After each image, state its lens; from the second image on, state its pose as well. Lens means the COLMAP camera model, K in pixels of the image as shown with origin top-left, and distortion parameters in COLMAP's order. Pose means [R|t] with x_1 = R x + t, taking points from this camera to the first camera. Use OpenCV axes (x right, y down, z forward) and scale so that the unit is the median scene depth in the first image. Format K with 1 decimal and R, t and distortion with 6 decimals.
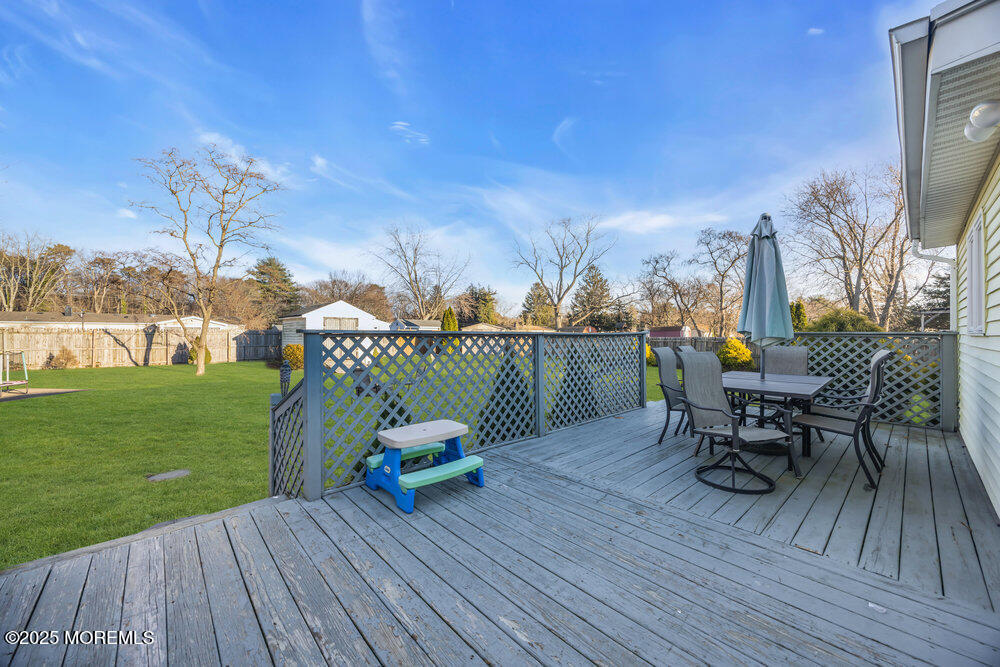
lens RADIAL K [[382.8, 0, 503.2], [0, 382.8, 327.5], [0, 0, 1]] dist [-0.001393, -0.000074]
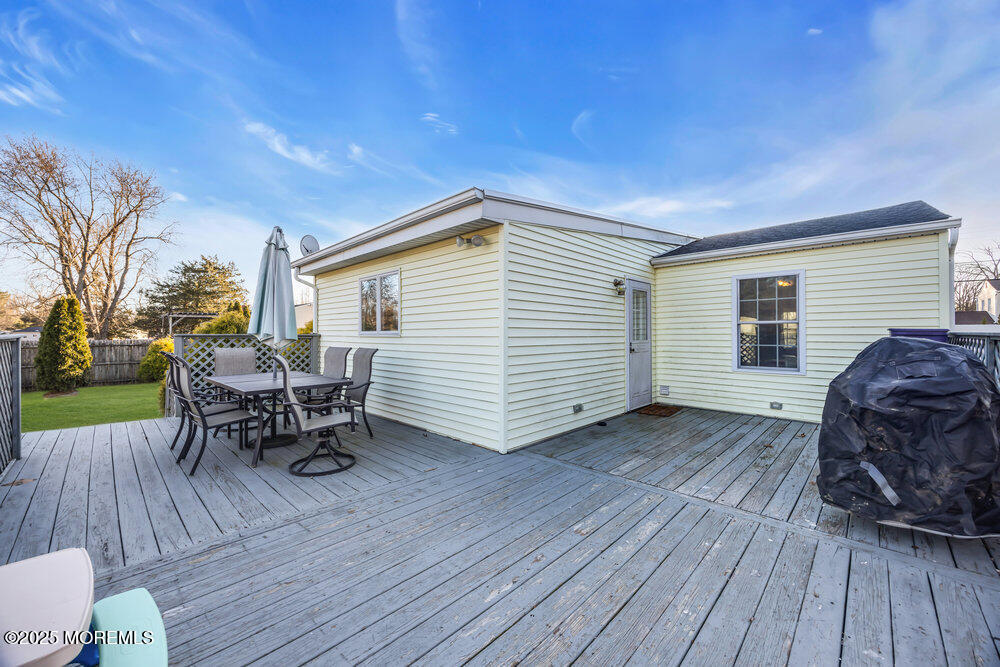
lens RADIAL K [[382.8, 0, 505.1], [0, 382.8, 336.3], [0, 0, 1]] dist [-0.001393, -0.000074]
pose [[-0.067881, -0.005483, 0.997678, -0.580899], [-0.016340, 0.999857, 0.004384, -0.000163], [-0.997560, -0.016004, -0.067961, 0.549204]]
